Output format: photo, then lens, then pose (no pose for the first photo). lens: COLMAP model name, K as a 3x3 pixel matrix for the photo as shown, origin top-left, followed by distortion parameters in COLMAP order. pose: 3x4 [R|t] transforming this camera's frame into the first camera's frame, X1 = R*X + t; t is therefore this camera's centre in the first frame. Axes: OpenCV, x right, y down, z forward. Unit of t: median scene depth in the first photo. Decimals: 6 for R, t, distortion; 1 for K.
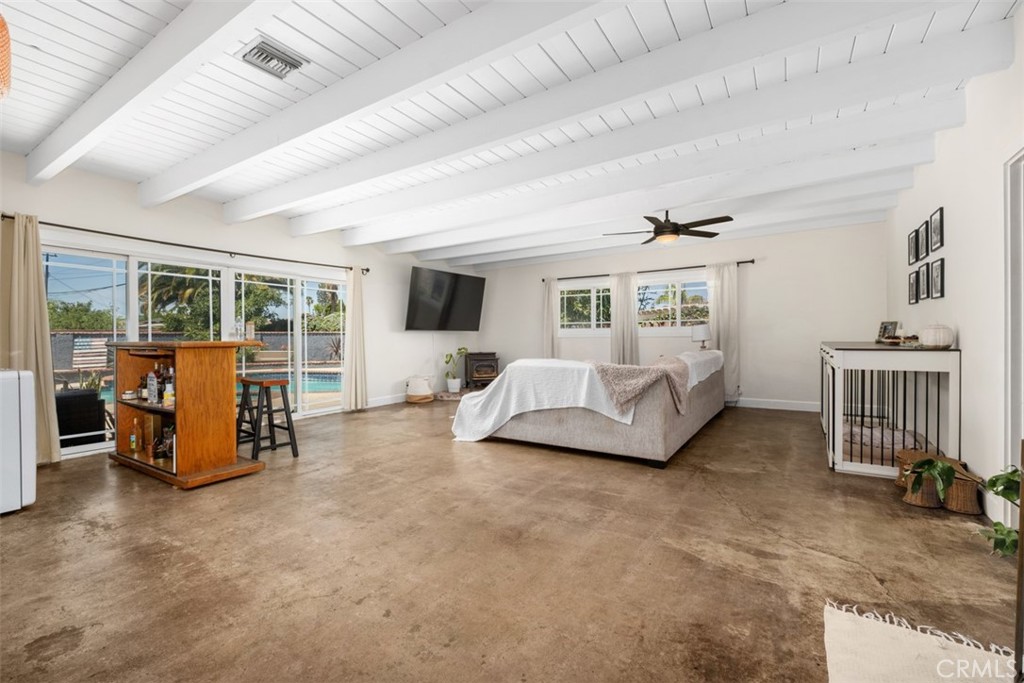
lens RADIAL K [[441.7, 0, 491.9], [0, 441.7, 336.9], [0, 0, 1]] dist [-0.000618, -0.003350]
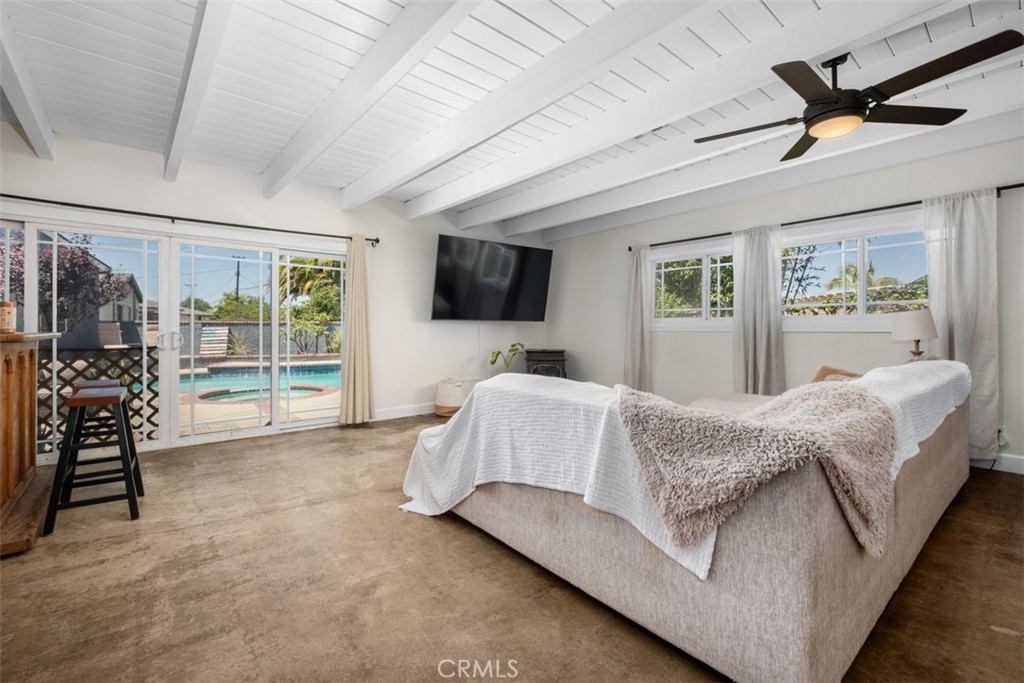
lens RADIAL K [[441.7, 0, 495.5], [0, 441.7, 325.4], [0, 0, 1]] dist [-0.000618, -0.003350]
pose [[0.958032, 0.006644, -0.286585, 0.146753], [-0.008196, 0.999958, -0.004214, -0.003151], [0.286545, 0.006386, 0.958045, 0.351930]]
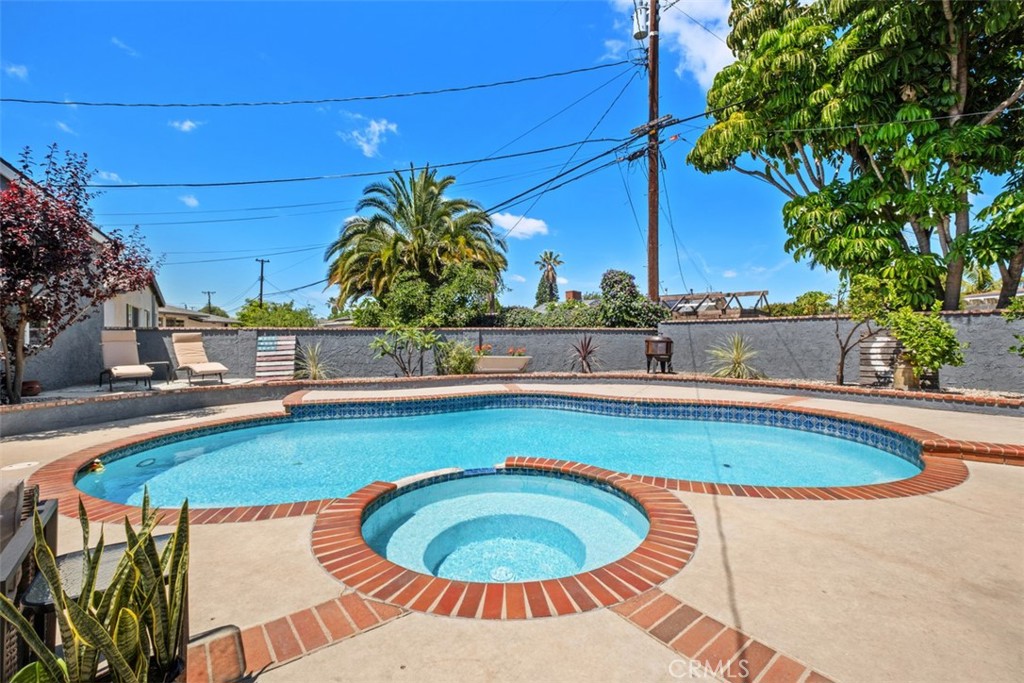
lens RADIAL K [[441.7, 0, 503.7], [0, 441.7, 338.8], [0, 0, 1]] dist [-0.000618, -0.003350]
pose [[0.954915, 0.007994, -0.296772, -0.758439], [-0.005815, 0.999949, 0.008225, -0.000467], [0.296822, -0.006128, 0.954913, 0.937064]]
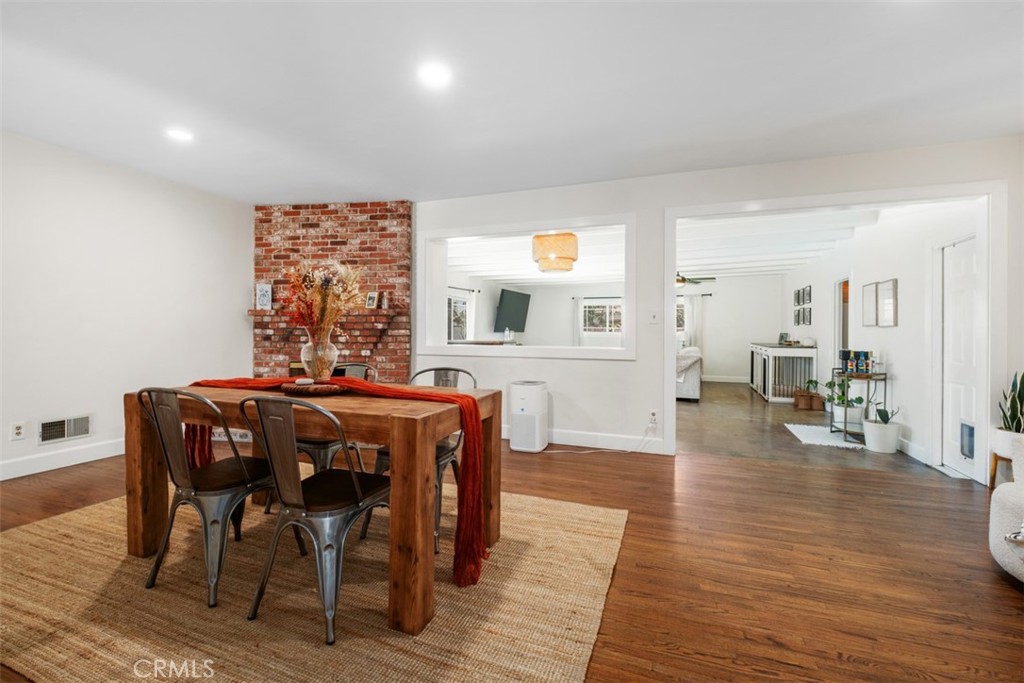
lens RADIAL K [[441.7, 0, 492.6], [0, 441.7, 333.1], [0, 0, 1]] dist [-0.000618, -0.003350]
pose [[0.979942, 0.012625, 0.198884, -0.565418], [-0.013115, 0.999913, 0.001145, -0.014689], [-0.198852, -0.003731, 0.980022, -0.495904]]
